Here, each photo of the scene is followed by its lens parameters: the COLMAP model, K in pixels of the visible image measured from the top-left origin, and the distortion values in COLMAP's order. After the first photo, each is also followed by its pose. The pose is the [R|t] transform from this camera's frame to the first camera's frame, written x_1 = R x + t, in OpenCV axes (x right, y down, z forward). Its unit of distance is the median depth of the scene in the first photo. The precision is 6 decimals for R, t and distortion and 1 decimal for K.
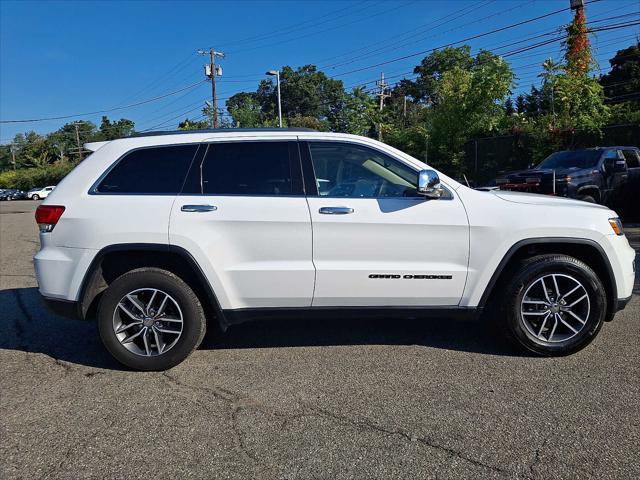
lens RADIAL K [[482.8, 0, 320.0], [0, 482.8, 240.0], [0, 0, 1]] dist [0.002015, -0.005137]
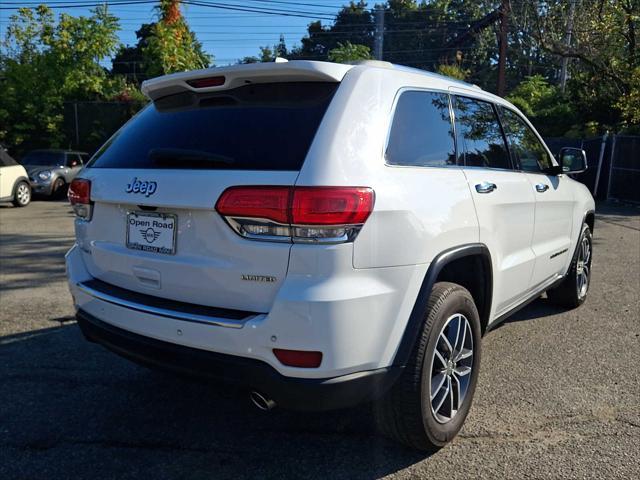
lens RADIAL K [[538.9, 0, 320.0], [0, 538.9, 240.0], [0, 0, 1]] dist [0.036175, -0.001618]
pose [[0.594023, -0.090893, 0.799297, -0.305727], [0.064629, 0.995777, 0.065205, -0.016911], [-0.801848, 0.012924, 0.597389, 0.210755]]
